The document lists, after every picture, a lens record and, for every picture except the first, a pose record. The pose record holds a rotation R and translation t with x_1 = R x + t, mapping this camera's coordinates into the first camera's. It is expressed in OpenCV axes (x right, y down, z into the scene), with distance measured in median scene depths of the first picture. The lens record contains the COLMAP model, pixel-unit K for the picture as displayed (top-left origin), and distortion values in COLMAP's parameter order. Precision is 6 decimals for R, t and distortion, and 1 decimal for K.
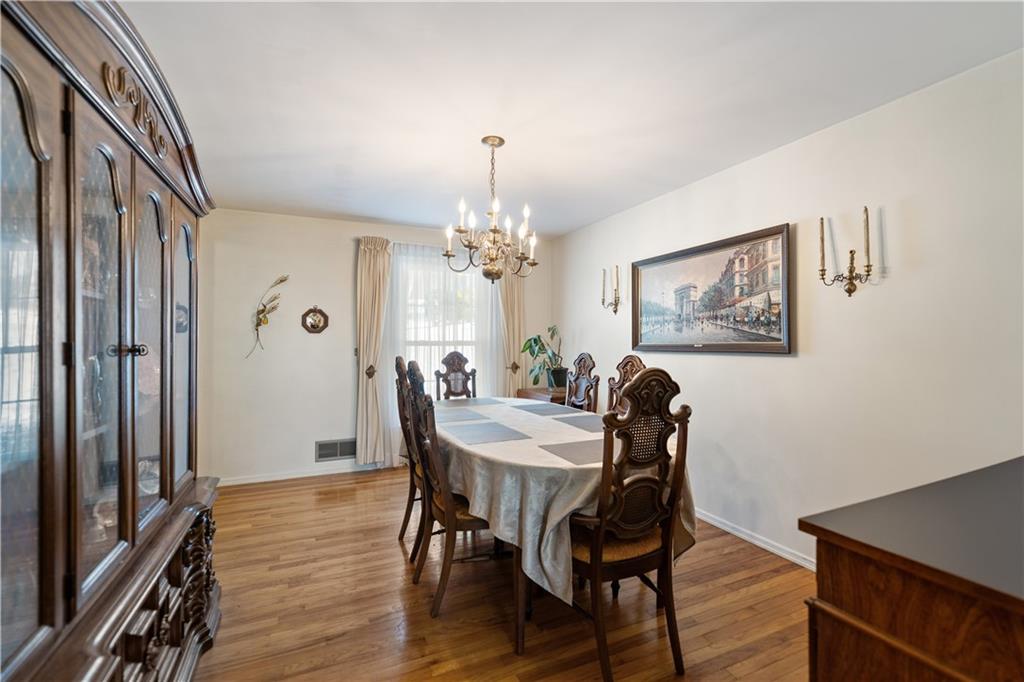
lens RADIAL K [[453.5, 0, 514.3], [0, 453.5, 341.0], [0, 0, 1]] dist [0.000484, -0.000172]
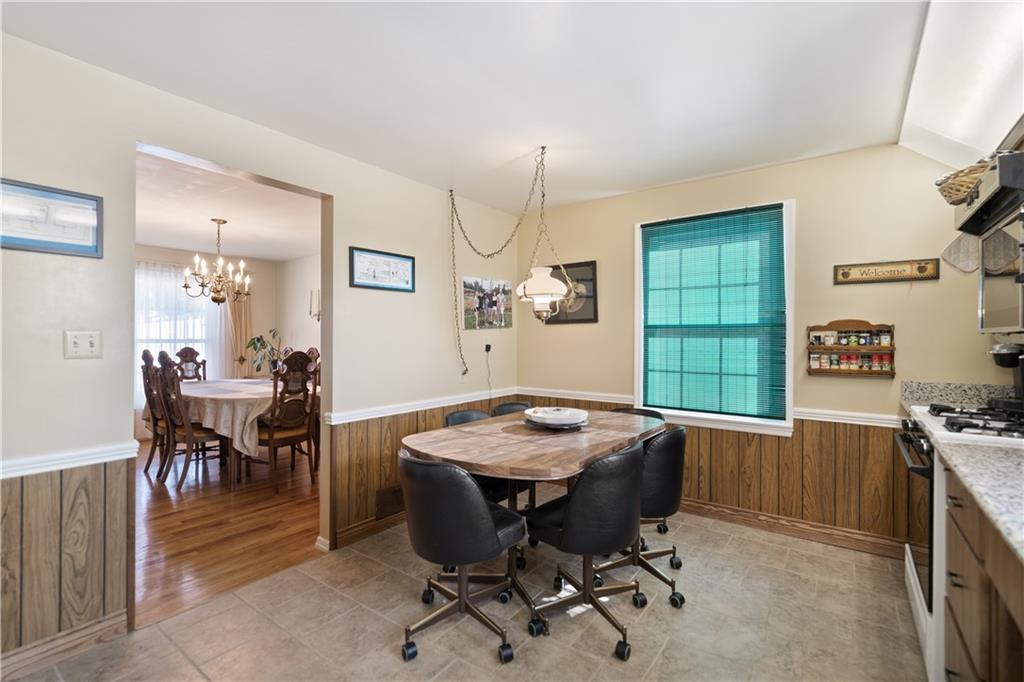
lens RADIAL K [[453.5, 0, 512.1], [0, 453.5, 342.0], [0, 0, 1]] dist [0.000484, -0.000172]
pose [[0.872039, 0.002298, 0.489432, 0.052734], [-0.004799, 0.999981, 0.003855, -0.001807], [-0.489413, -0.005710, 0.872033, -0.670347]]
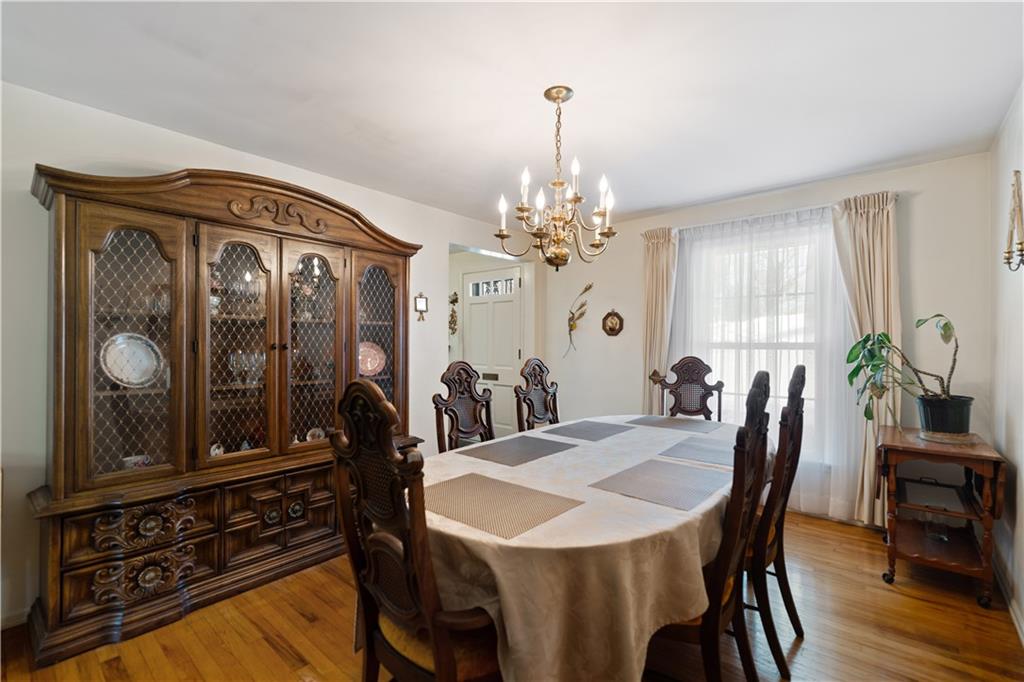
lens RADIAL K [[453.5, 0, 508.6], [0, 453.5, 344.0], [0, 0, 1]] dist [0.000484, -0.000172]
pose [[0.402328, -0.001724, -0.915494, 0.453750], [0.001212, 0.999998, -0.001350, 0.002374], [0.915495, -0.000566, 0.402329, 0.407409]]
